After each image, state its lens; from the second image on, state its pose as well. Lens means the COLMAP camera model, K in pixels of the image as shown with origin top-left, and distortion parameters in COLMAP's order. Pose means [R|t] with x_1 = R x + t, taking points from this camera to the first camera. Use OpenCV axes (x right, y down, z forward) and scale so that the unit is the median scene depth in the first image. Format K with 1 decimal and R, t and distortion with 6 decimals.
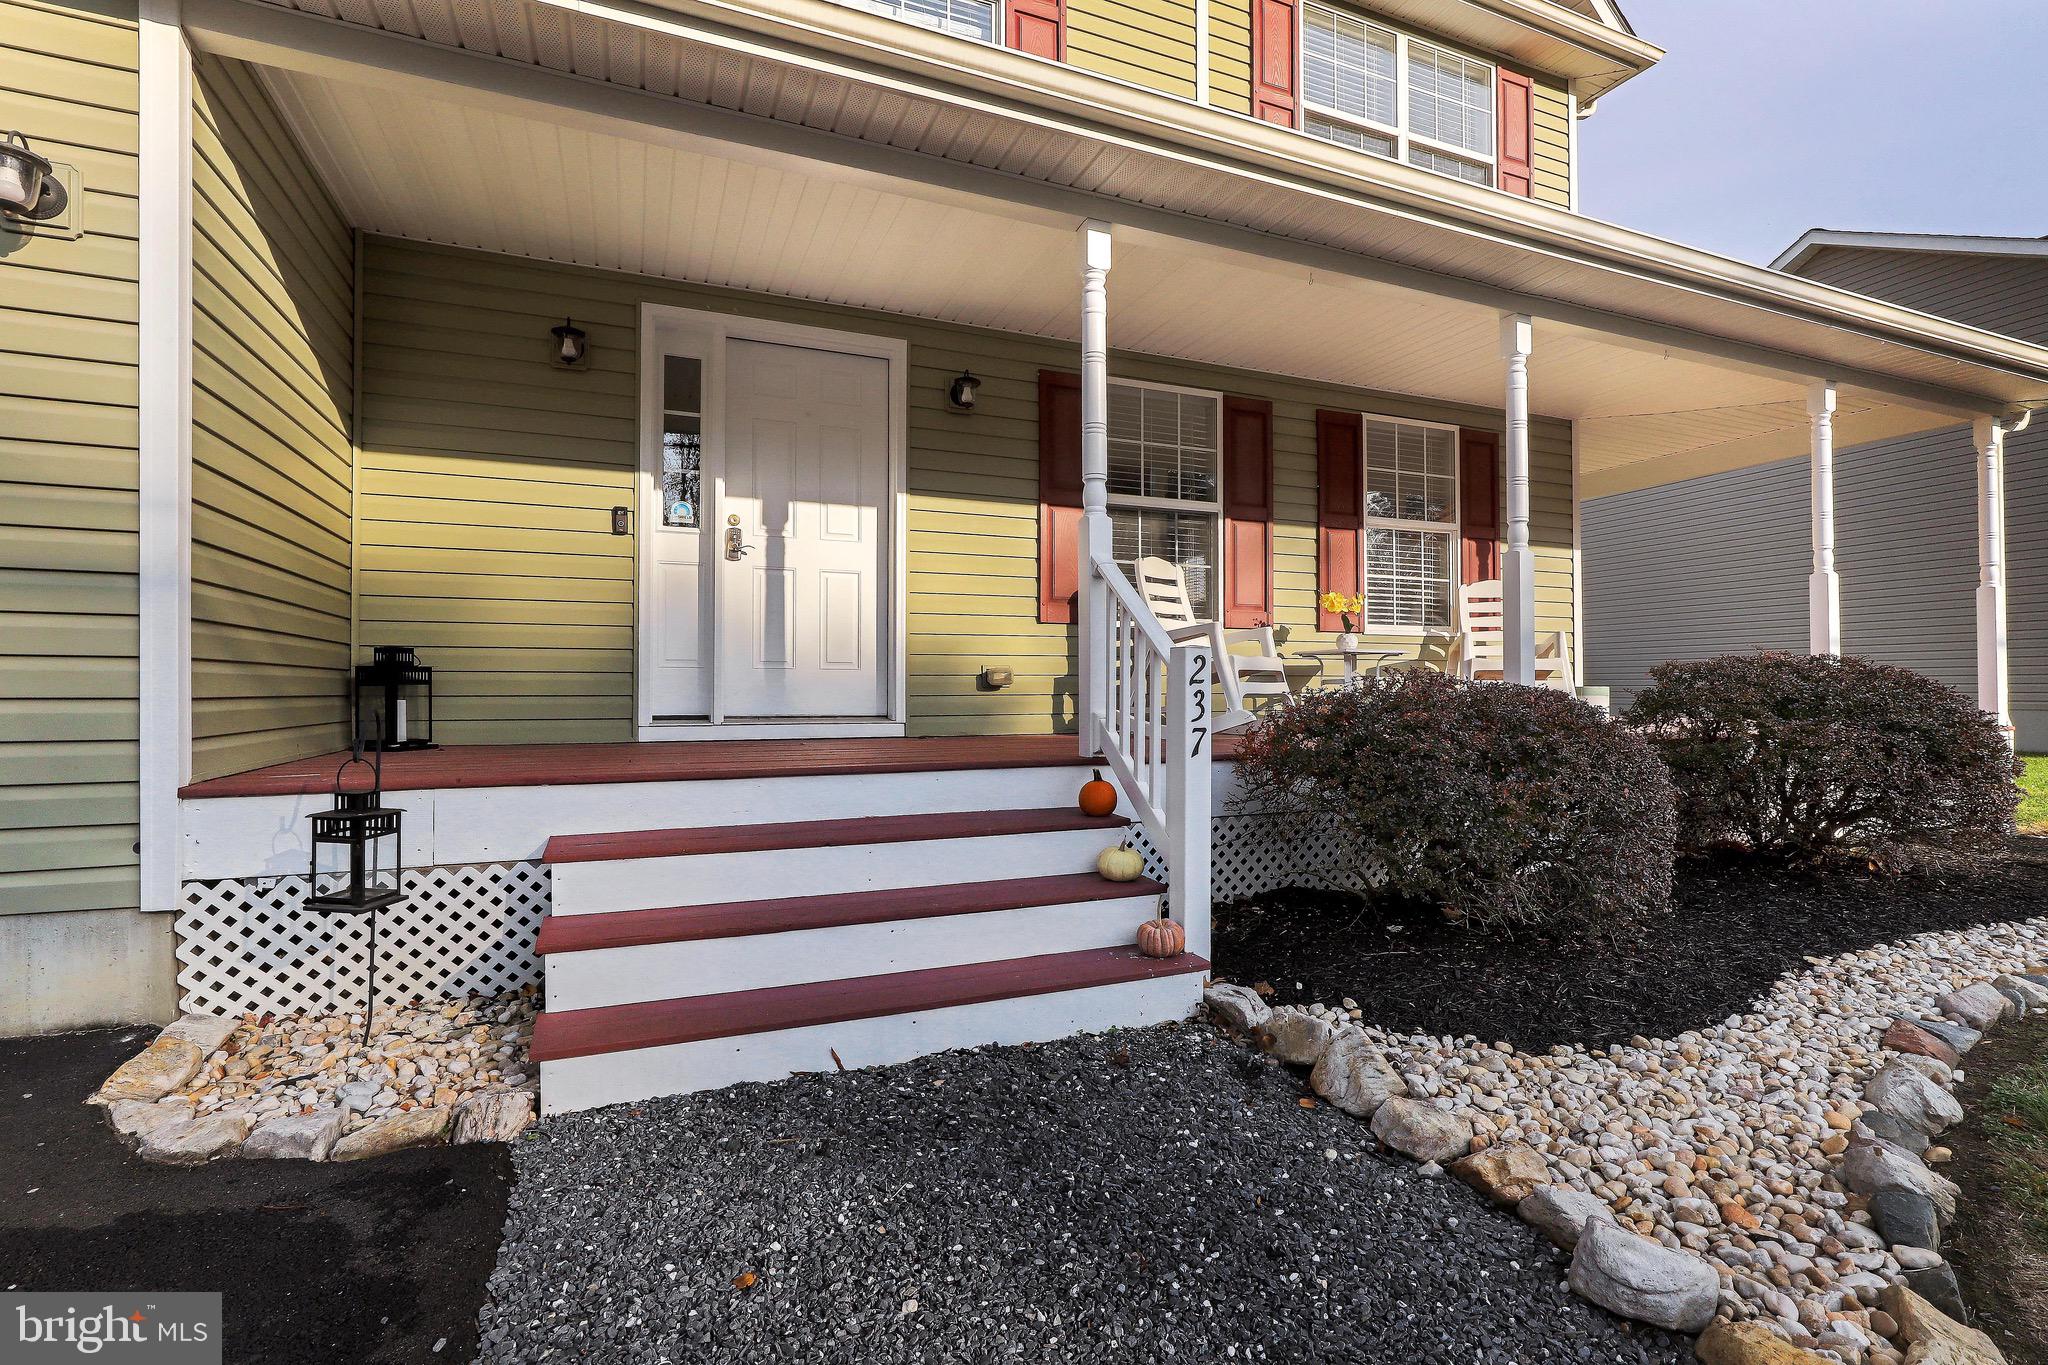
lens RADIAL K [[931.0, 0, 1024.0], [0, 931.0, 682.5], [0, 0, 1]] dist [-0.004388, -0.000269]
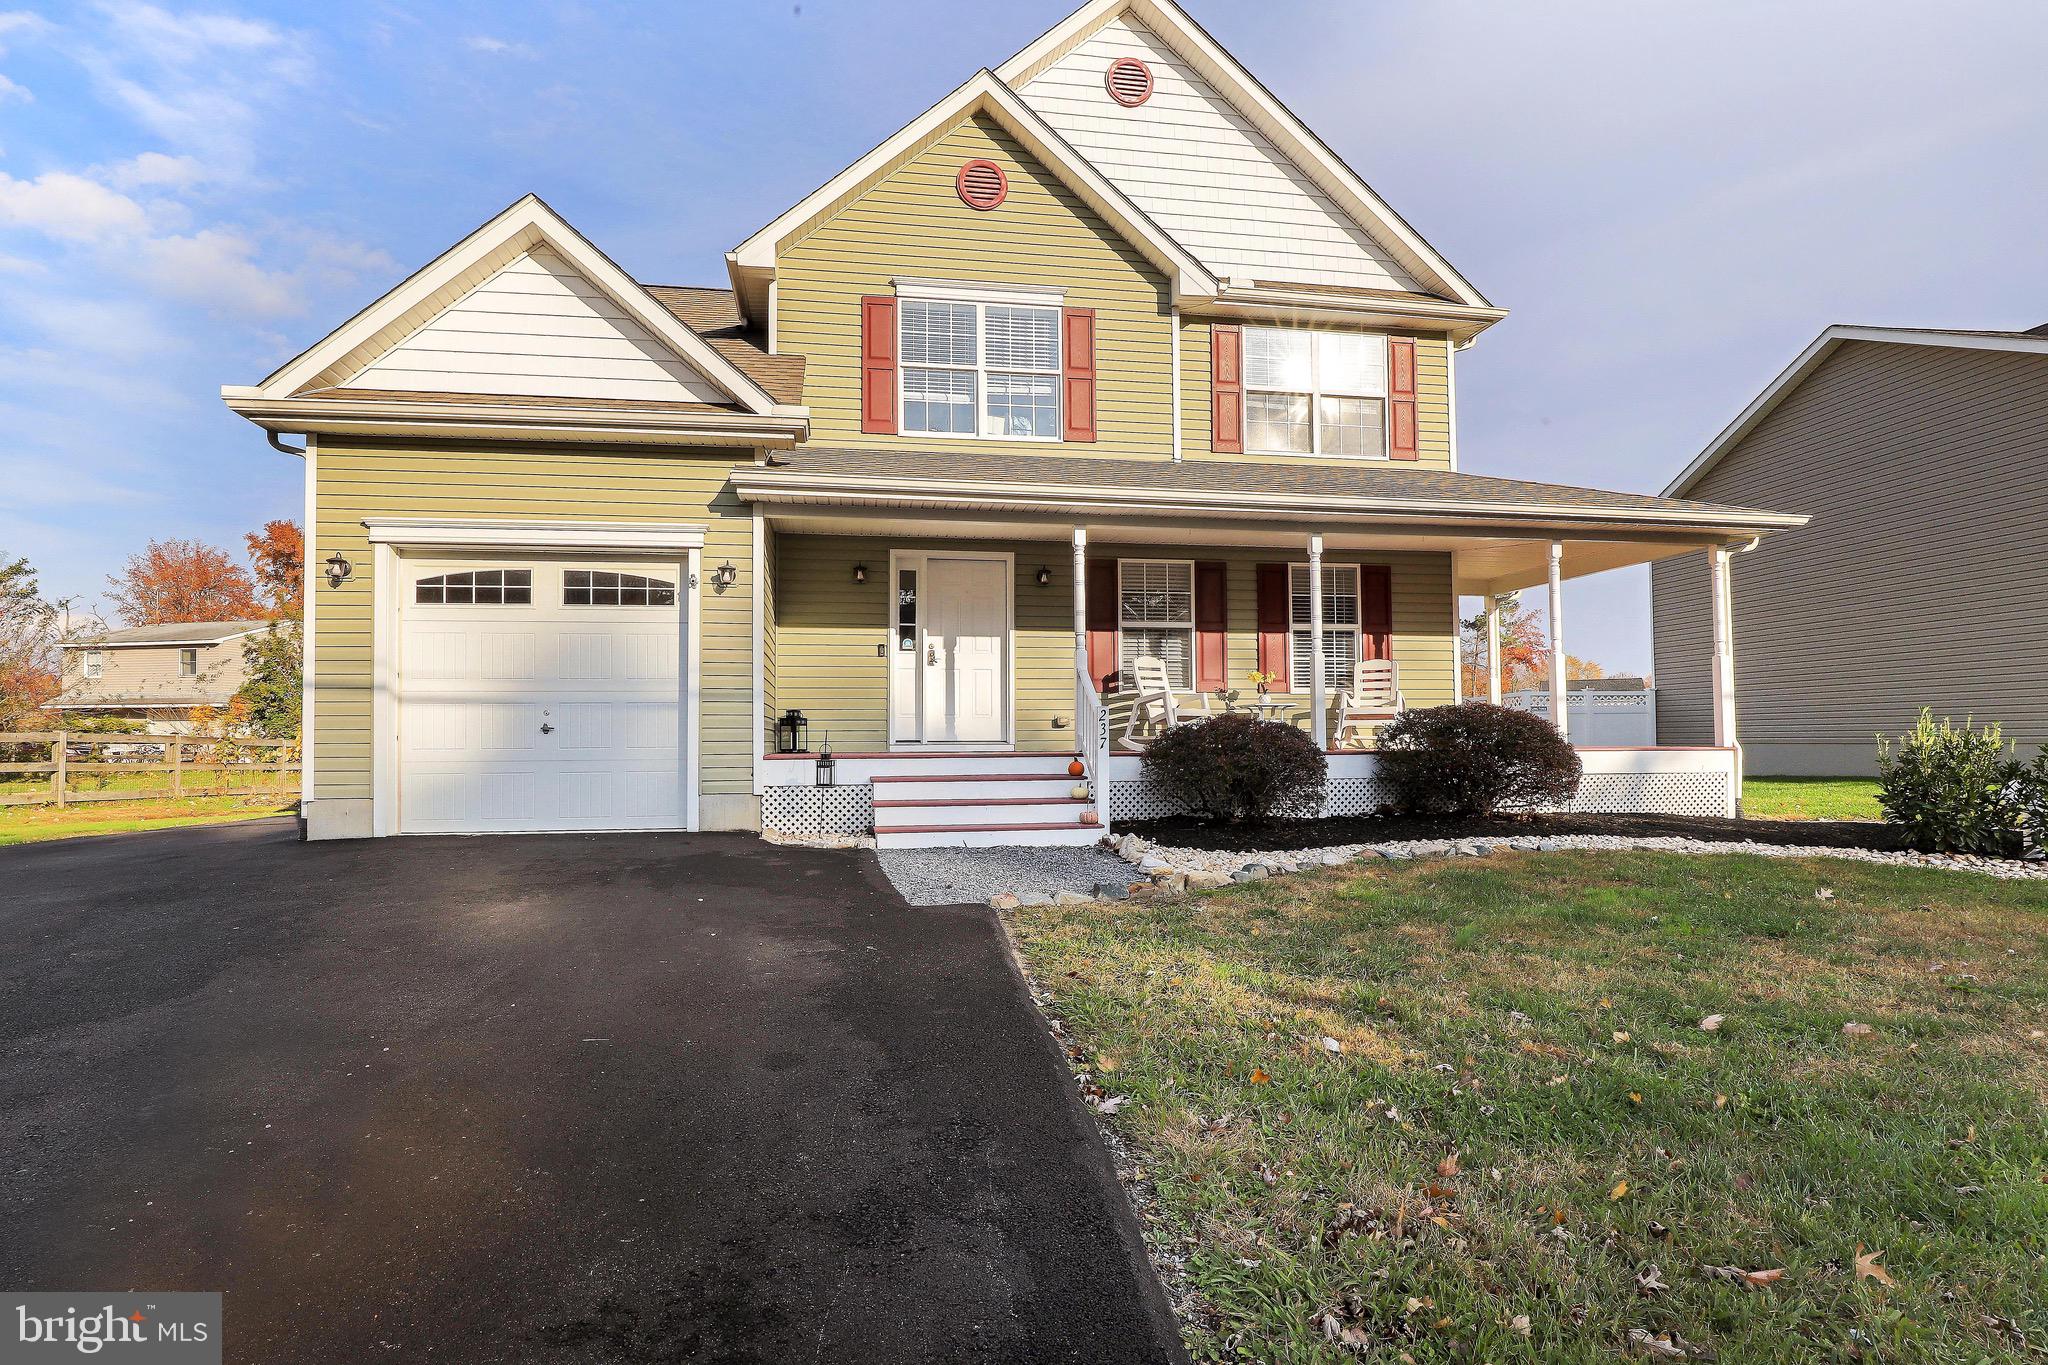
lens RADIAL K [[1082.7, 0, 1020.9], [0, 1082.7, 726.1], [0, 0, 1]] dist [-0.000136, -0.000035]
pose [[0.976314, -0.010650, -0.216098, 0.402227], [0.007561, 0.999857, -0.015119, 0.041027], [0.216228, 0.013127, 0.976255, -1.309250]]
